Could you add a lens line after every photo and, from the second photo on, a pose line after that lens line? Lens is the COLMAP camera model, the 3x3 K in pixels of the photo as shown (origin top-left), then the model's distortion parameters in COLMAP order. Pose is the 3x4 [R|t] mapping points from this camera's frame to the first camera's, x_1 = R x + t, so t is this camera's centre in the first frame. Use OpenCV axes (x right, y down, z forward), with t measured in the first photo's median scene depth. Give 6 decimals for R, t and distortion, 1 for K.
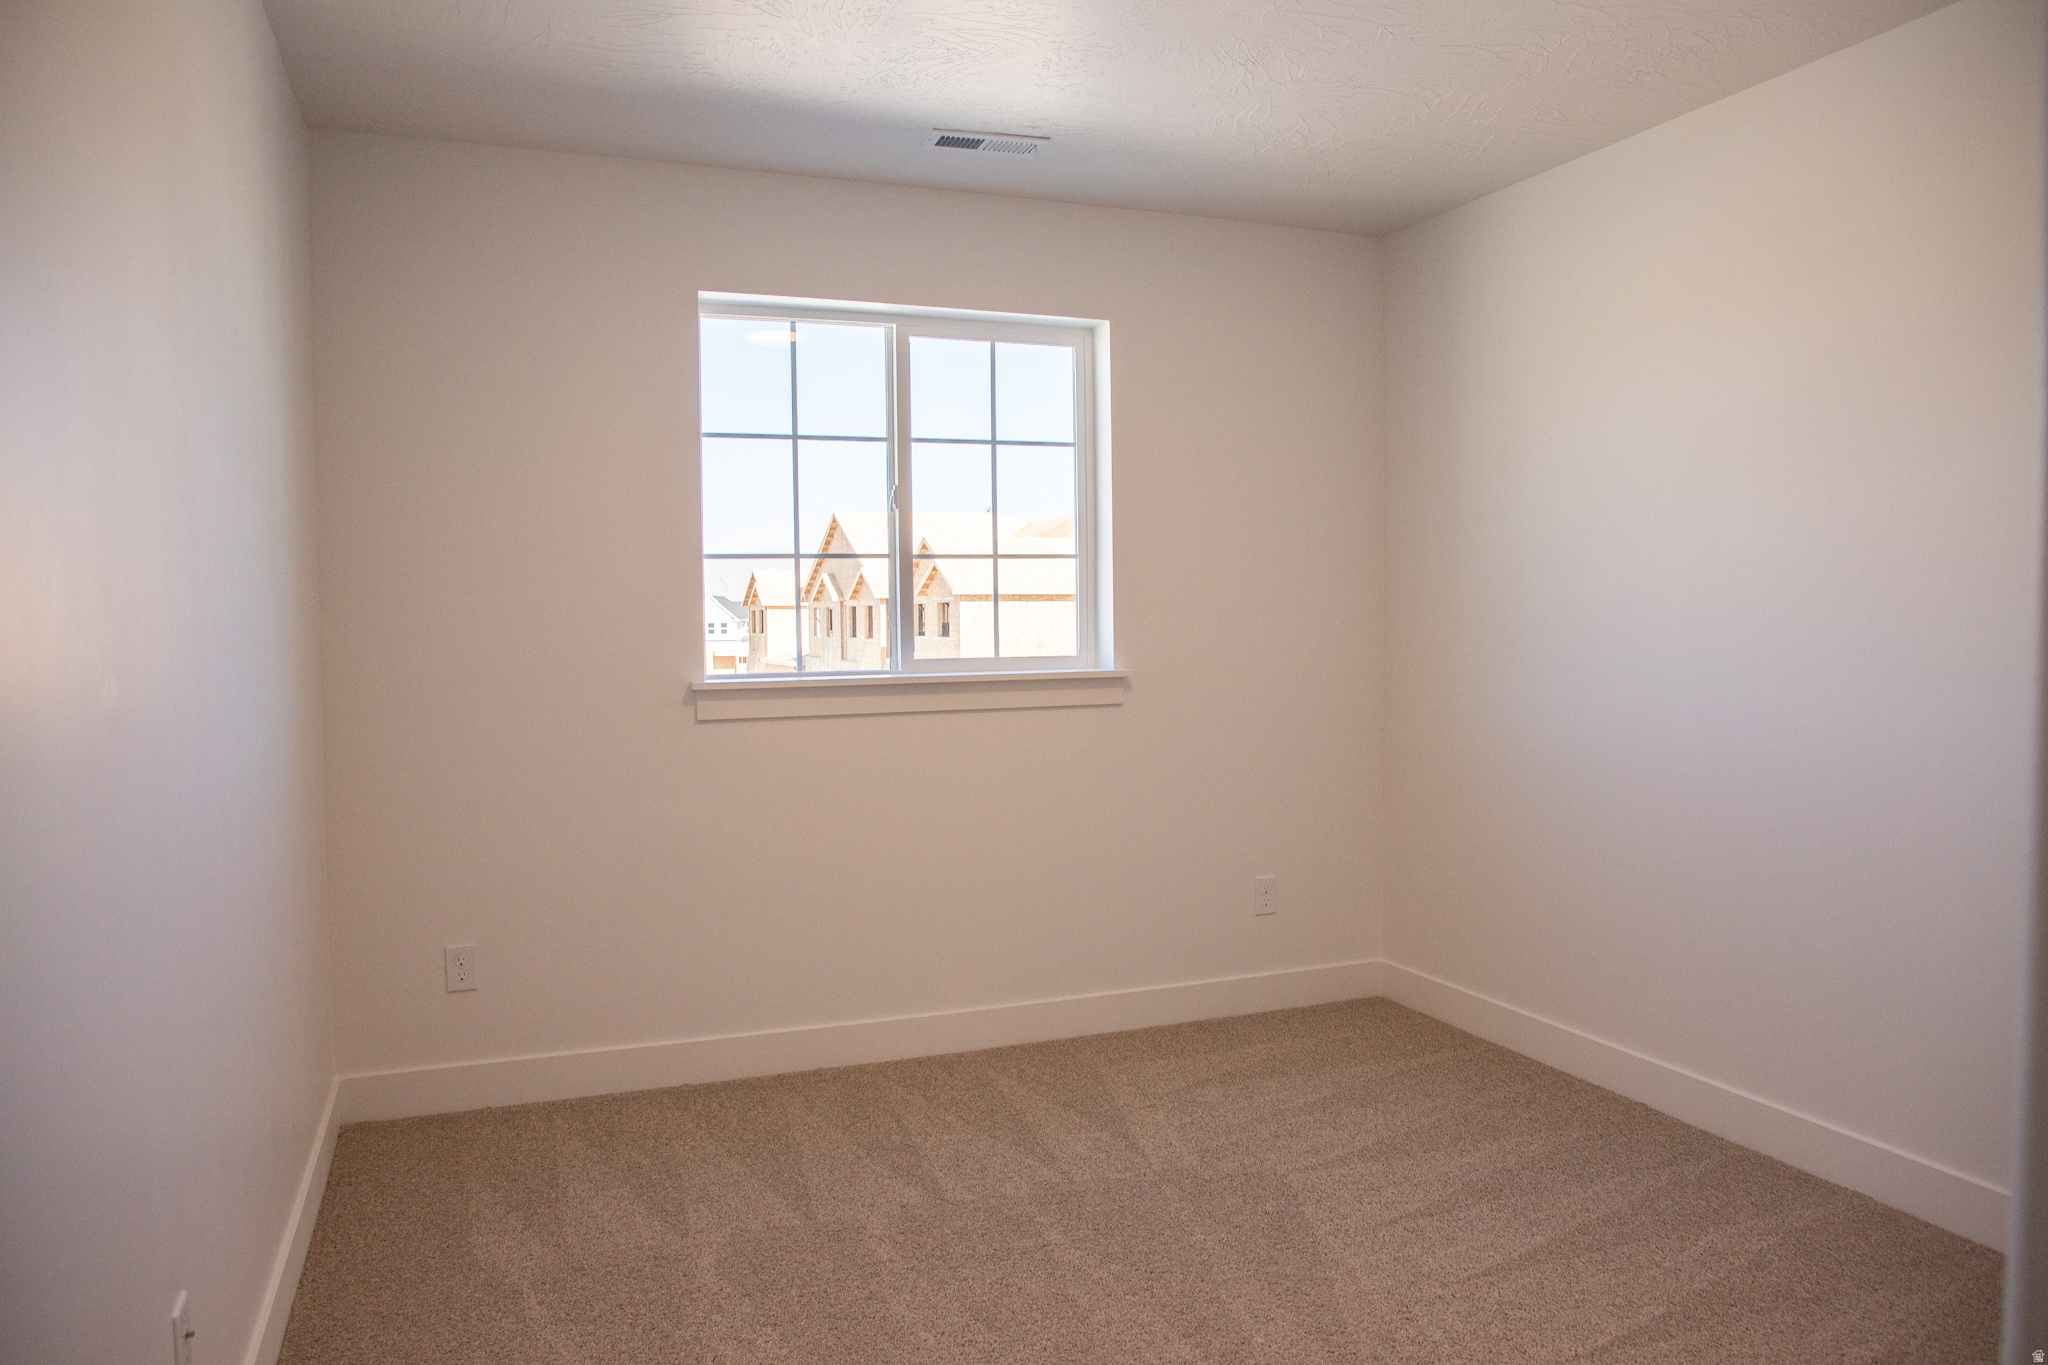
lens RADIAL K [[1399.1, 0, 1024.0], [0, 1399.1, 682.5], [0, 0, 1]] dist [0.000732, -0.001646]
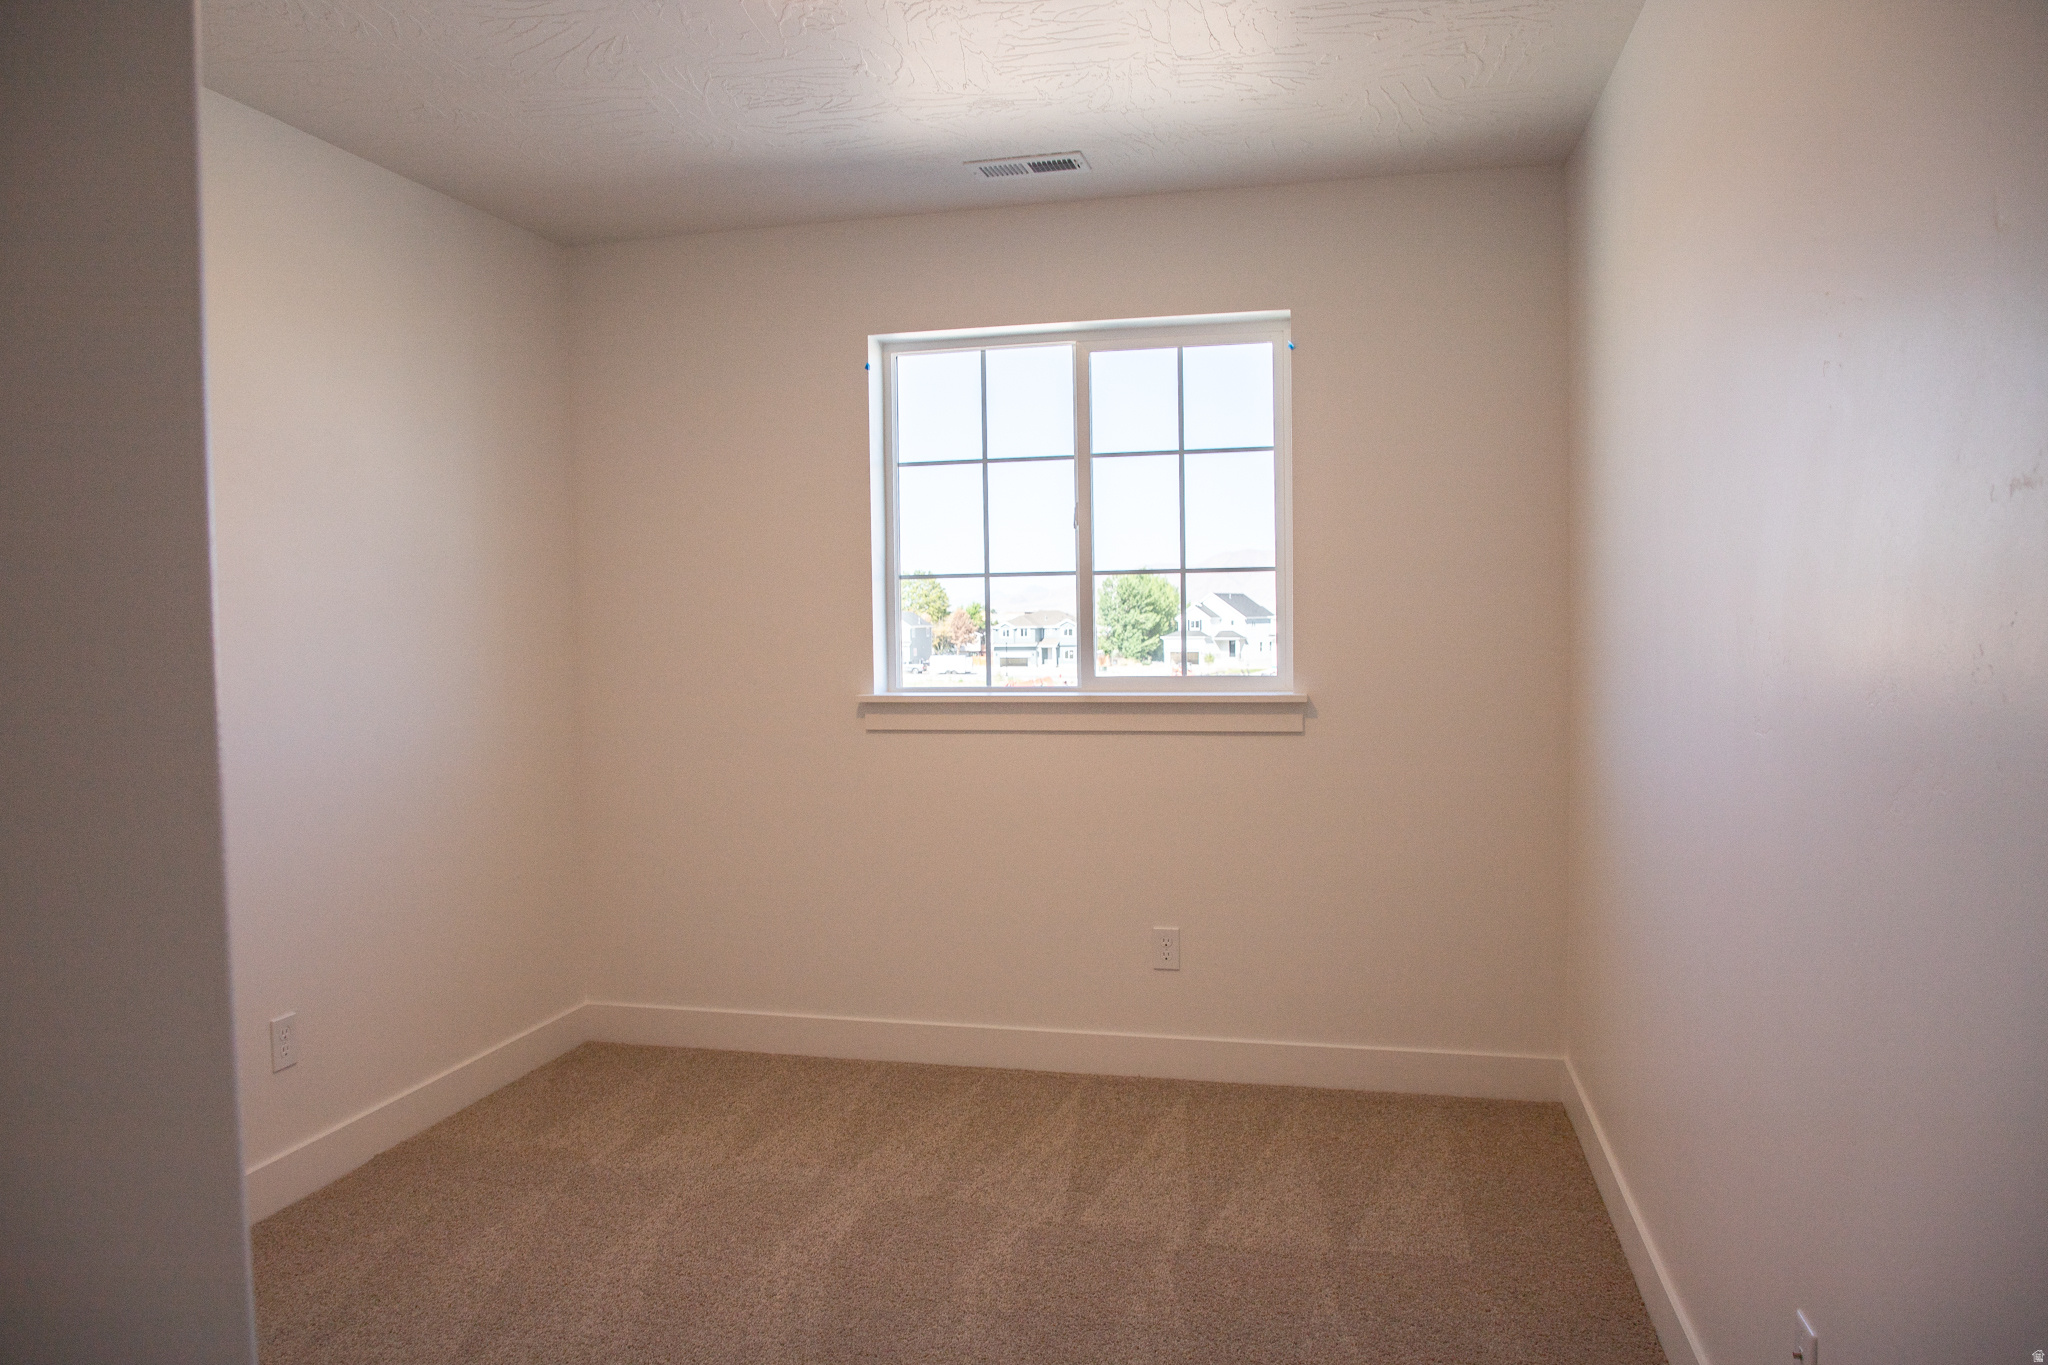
lens RADIAL K [[1433.3, 0, 1024.0], [0, 1433.3, 682.5], [0, 0, 1]] dist [-0.050794, 0.001667]
pose [[0.824476, 0.023261, -0.565419, 0.452121], [-0.028035, 0.999607, 0.000244, -0.011963], [0.565202, 0.015650, 0.824804, 0.139314]]
